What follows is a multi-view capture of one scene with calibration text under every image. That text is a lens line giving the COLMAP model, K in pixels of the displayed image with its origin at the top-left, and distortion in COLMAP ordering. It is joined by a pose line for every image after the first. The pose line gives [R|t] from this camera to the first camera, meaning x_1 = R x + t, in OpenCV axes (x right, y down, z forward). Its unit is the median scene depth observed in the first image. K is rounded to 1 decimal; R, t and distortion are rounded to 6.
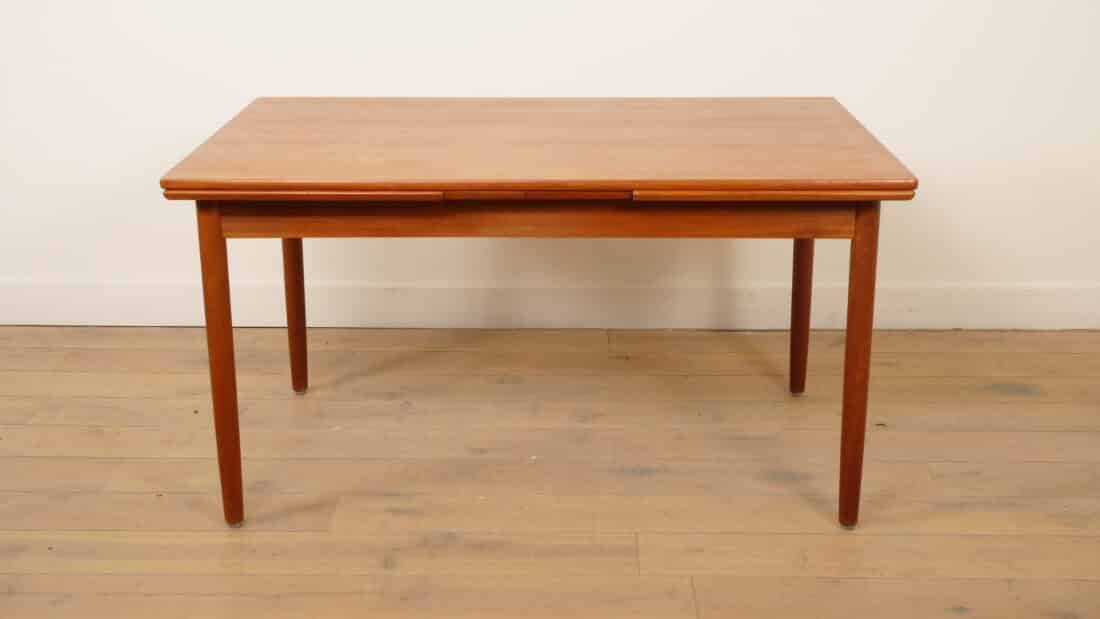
lens RADIAL K [[1458.5, 0, 550.0], [0, 1458.5, 309.5], [0, 0, 1]] dist [-0.011457, 0.031574]
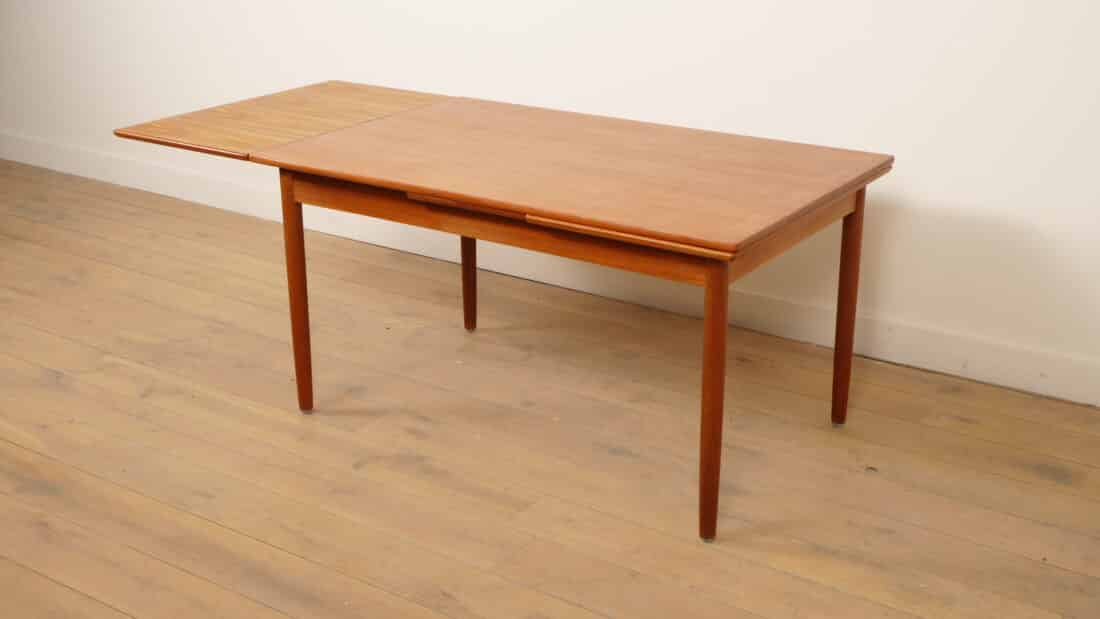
lens RADIAL K [[1327.3, 0, 550.0], [0, 1327.3, 309.5], [0, 0, 1]] dist [0.012752, 0.015652]
pose [[0.835502, 0.192307, -0.514738, 0.593079], [-0.169799, 0.981269, 0.090991, -0.097058], [0.522595, 0.011379, 0.852505, 0.061902]]
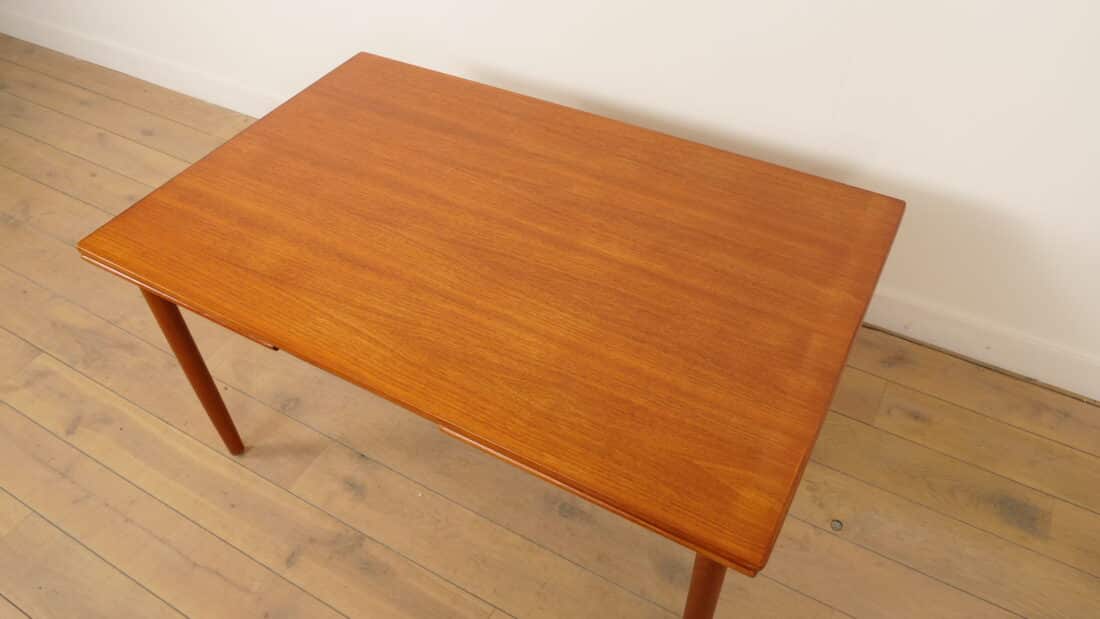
lens RADIAL K [[793.7, 0, 550.0], [0, 793.7, 309.5], [0, 0, 1]] dist [-0.049191, 0.001423]
pose [[0.876877, 0.328278, -0.351171, 0.228063], [-0.133783, 0.868307, 0.477646, -0.330422], [0.461725, -0.371856, 0.805316, 0.615999]]
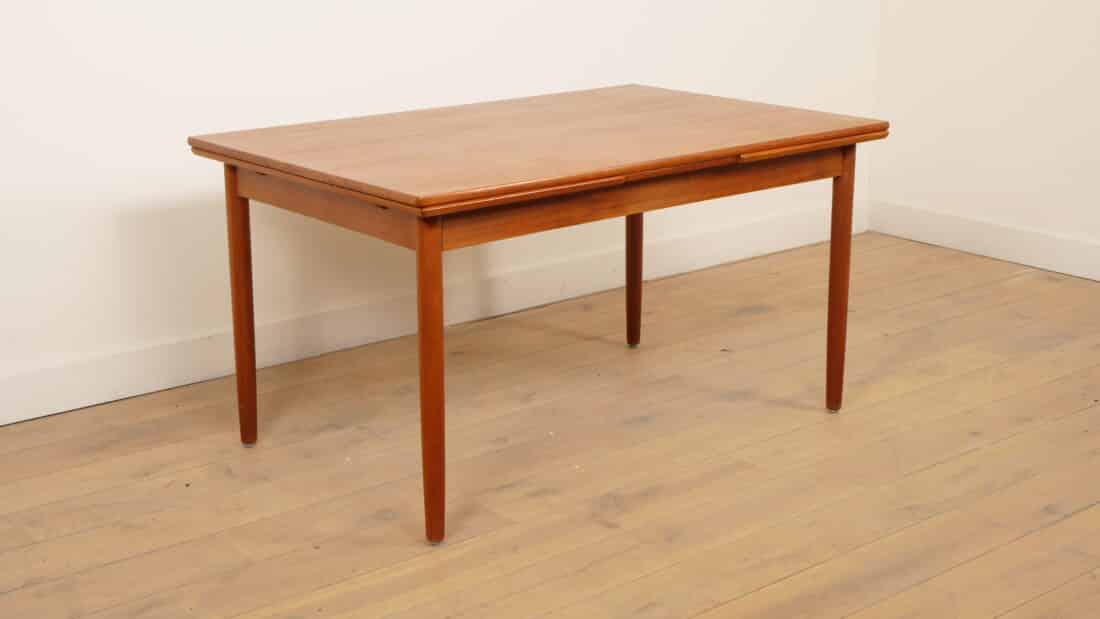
lens RADIAL K [[1617.7, 0, 550.0], [0, 1617.7, 309.5], [0, 0, 1]] dist [0.012434, 0.054536]
pose [[0.747504, -0.174036, 0.641054, -0.841573], [0.202246, 0.978878, 0.029920, -0.025830], [-0.632720, 0.107285, 0.766913, 0.085501]]
